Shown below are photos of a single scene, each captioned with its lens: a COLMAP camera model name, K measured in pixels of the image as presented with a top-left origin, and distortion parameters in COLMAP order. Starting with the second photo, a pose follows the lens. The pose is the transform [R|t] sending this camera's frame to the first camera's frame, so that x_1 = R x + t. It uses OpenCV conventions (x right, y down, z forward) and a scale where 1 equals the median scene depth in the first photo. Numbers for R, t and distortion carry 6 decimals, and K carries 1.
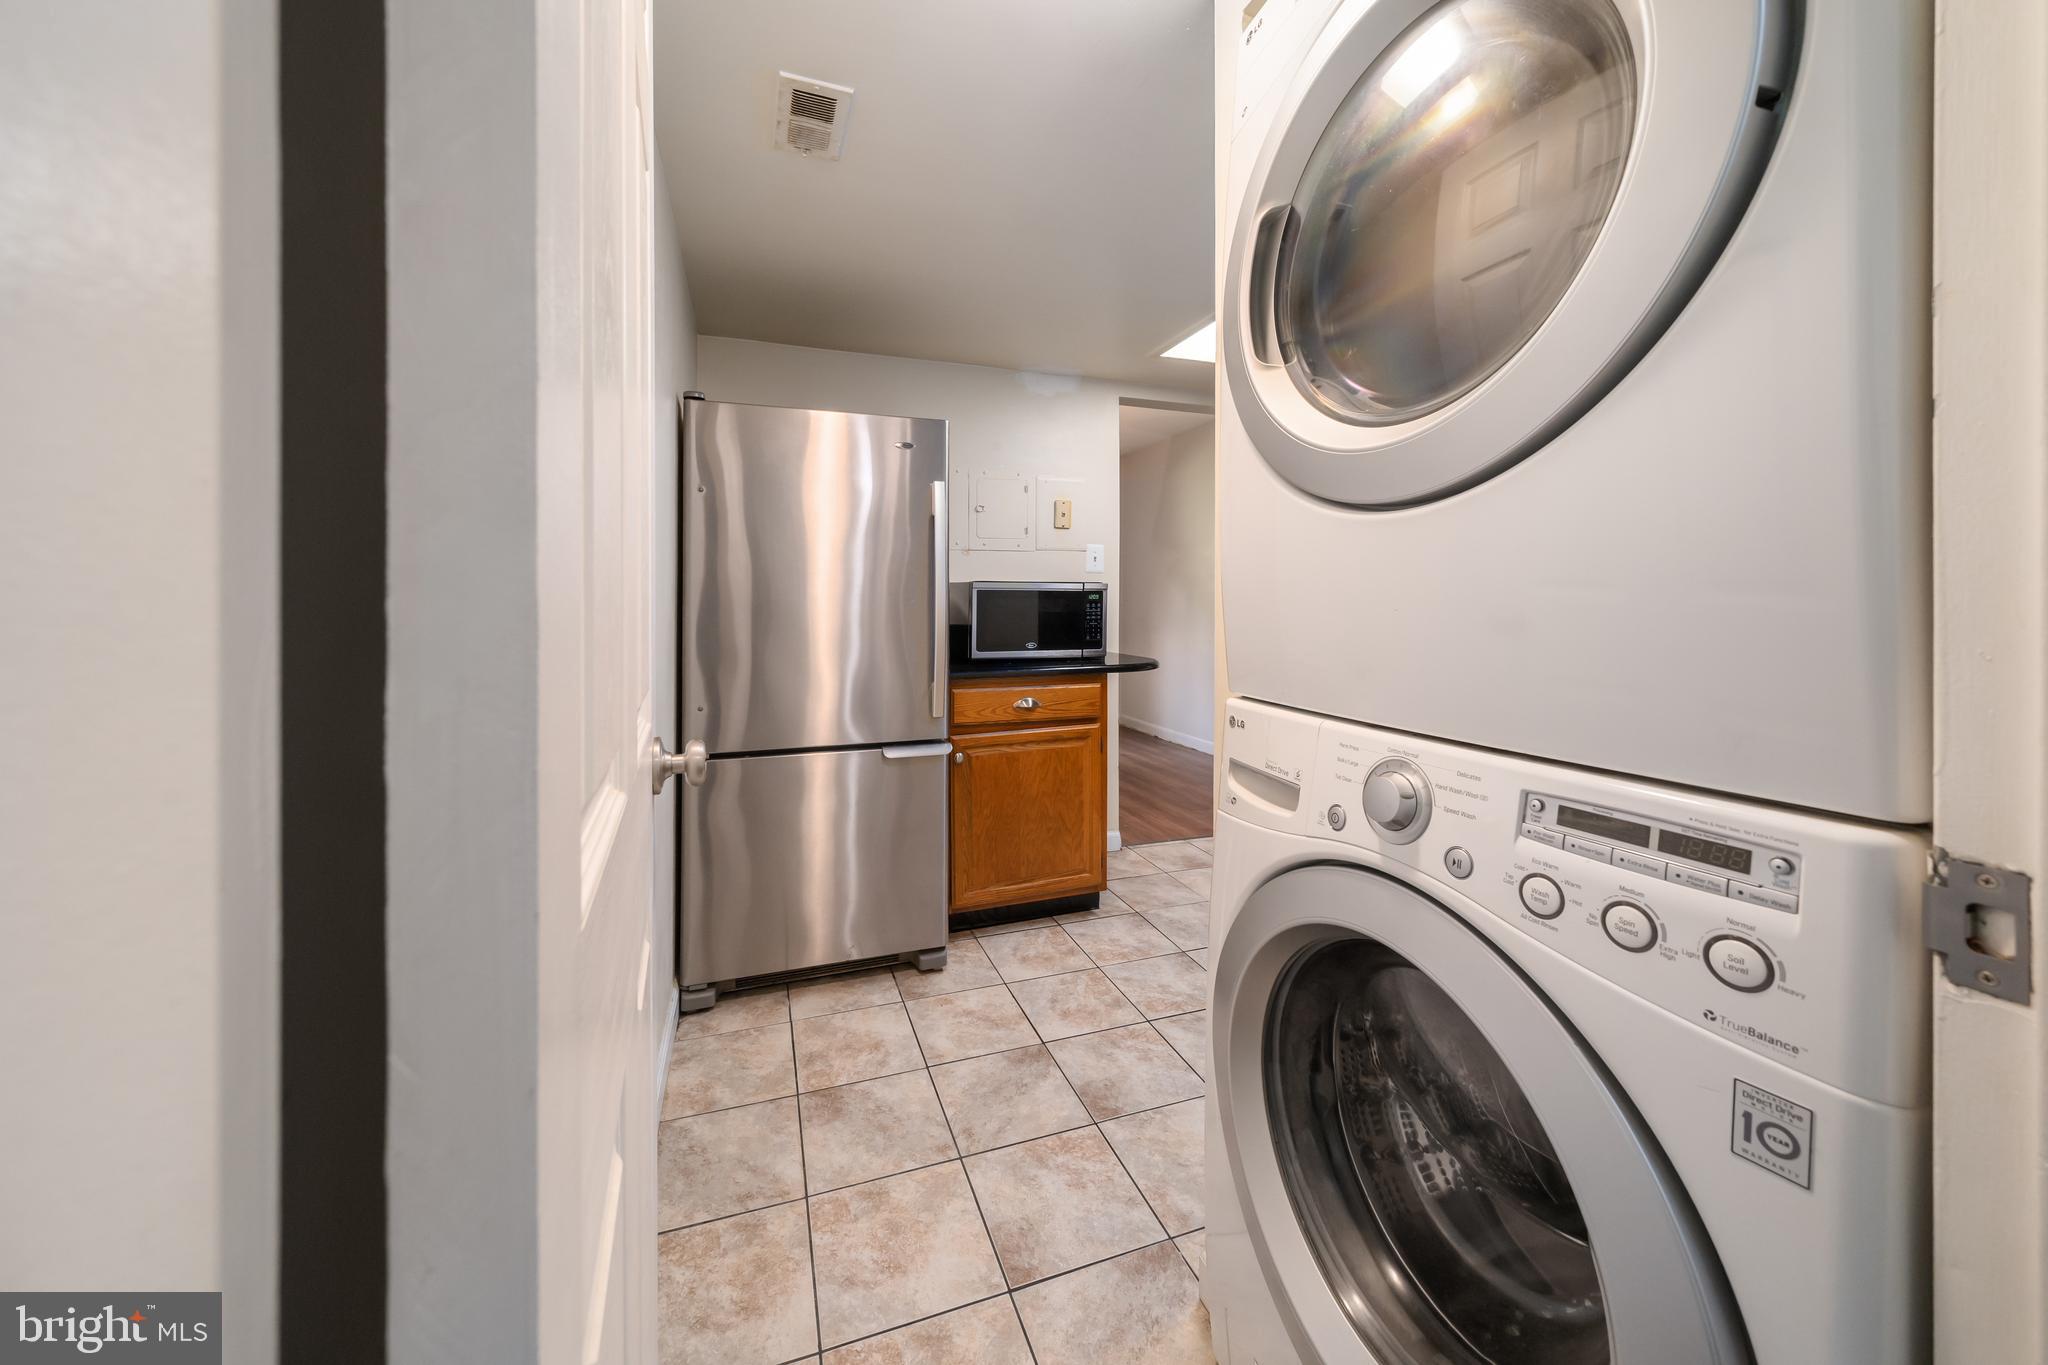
lens RADIAL K [[721.7, 0, 1018.2], [0, 721.7, 607.5], [0, 0, 1]] dist [-0.002827, 0.000024]
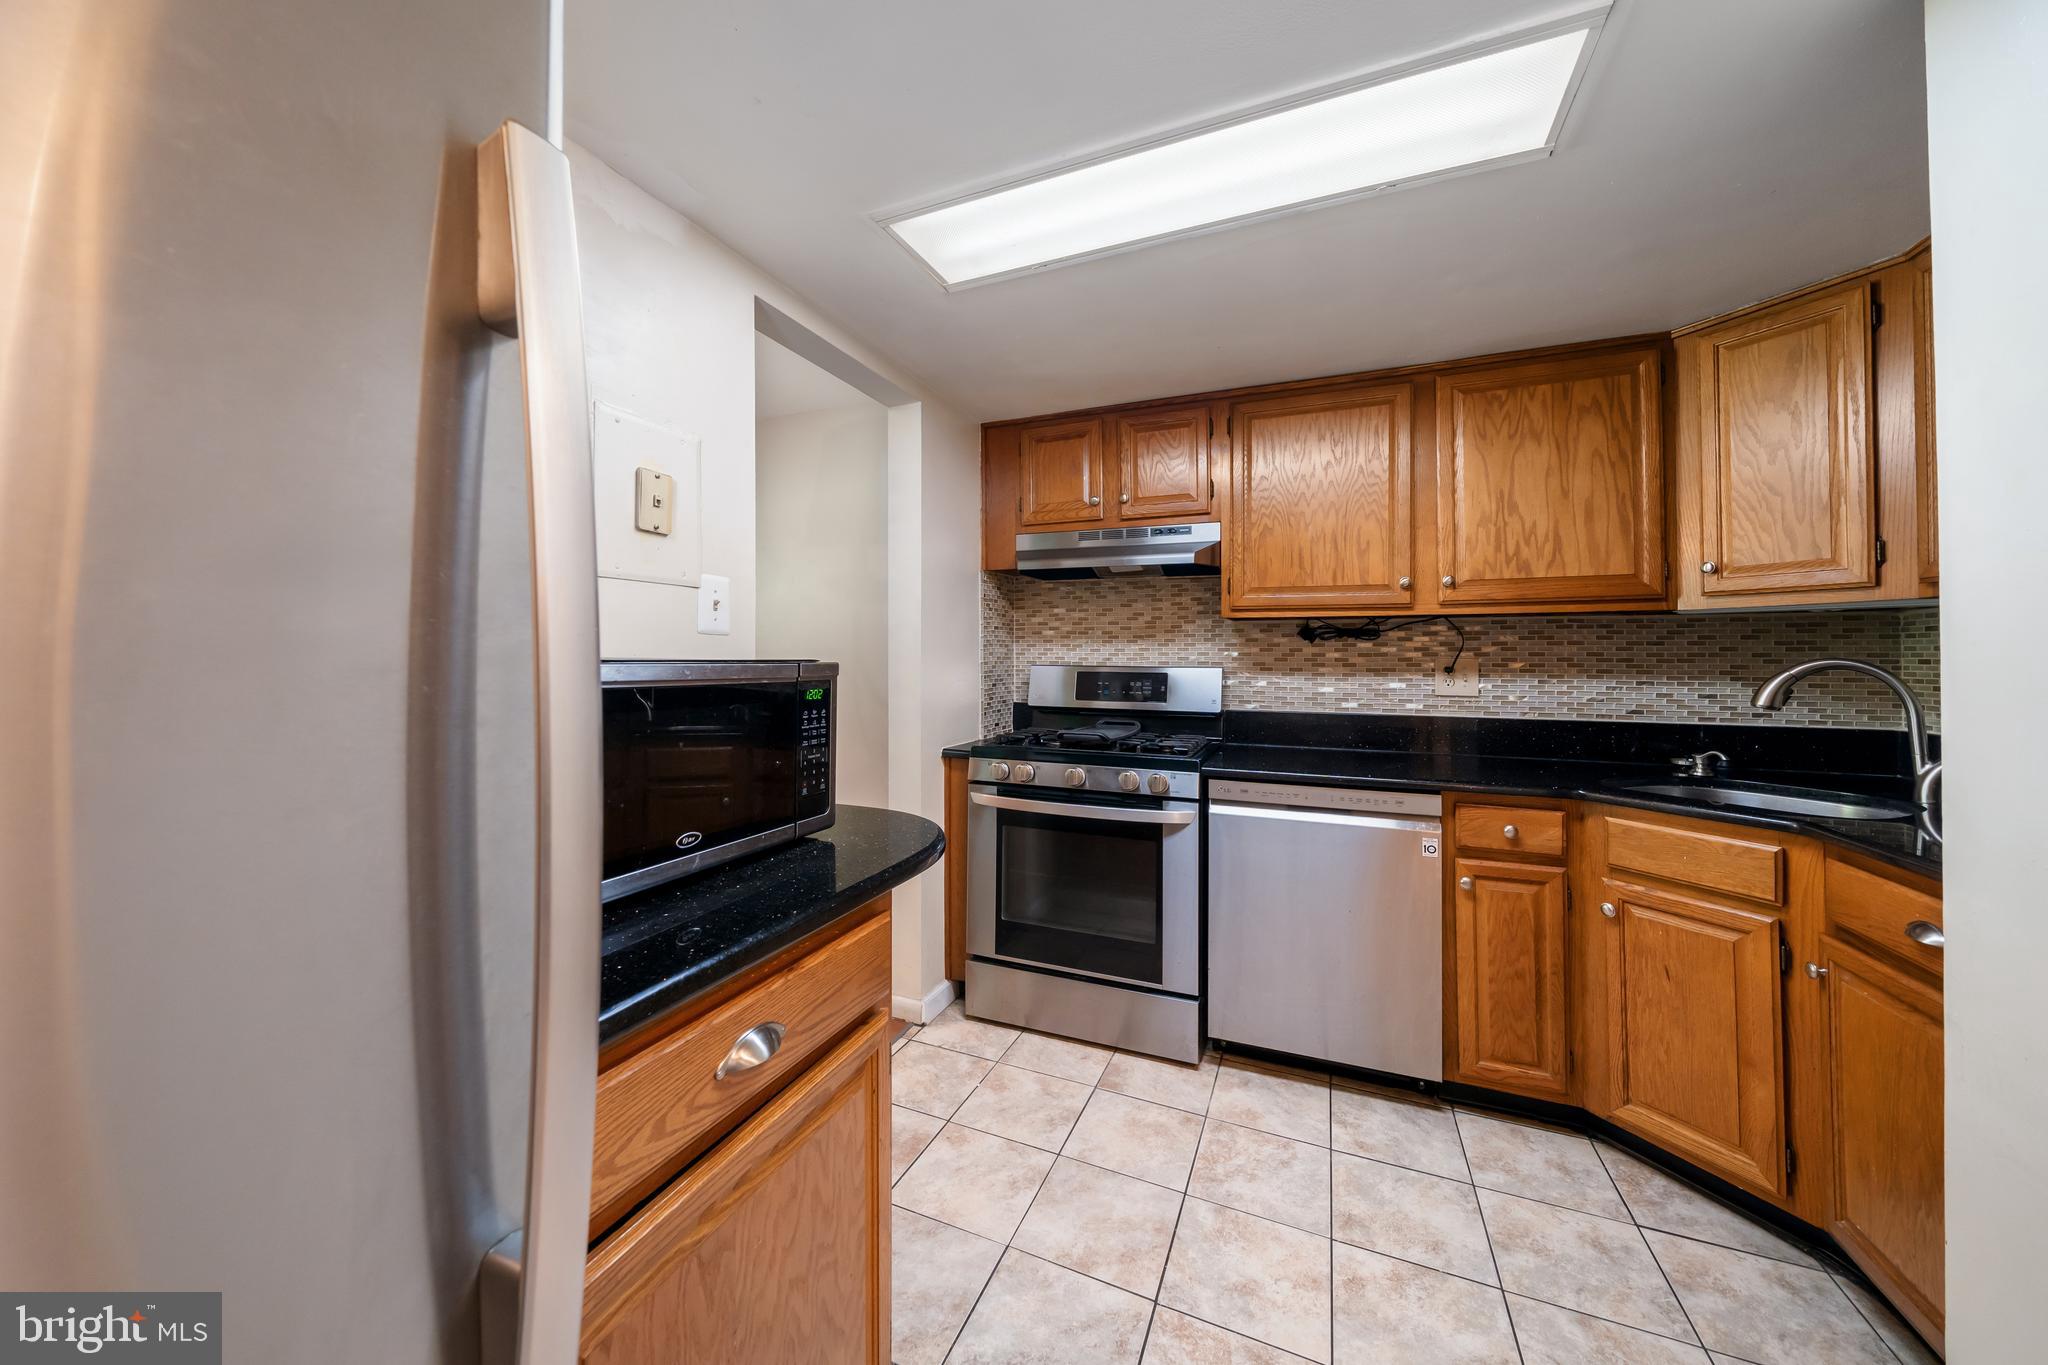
lens RADIAL K [[721.7, 0, 1013.0], [0, 721.7, 647.4], [0, 0, 1]] dist [-0.002827, 0.000024]
pose [[0.683889, 0.015474, 0.729422, -0.290699], [0.004543, 0.999665, -0.025466, -0.069183], [-0.729572, 0.020730, 0.683590, 1.399035]]
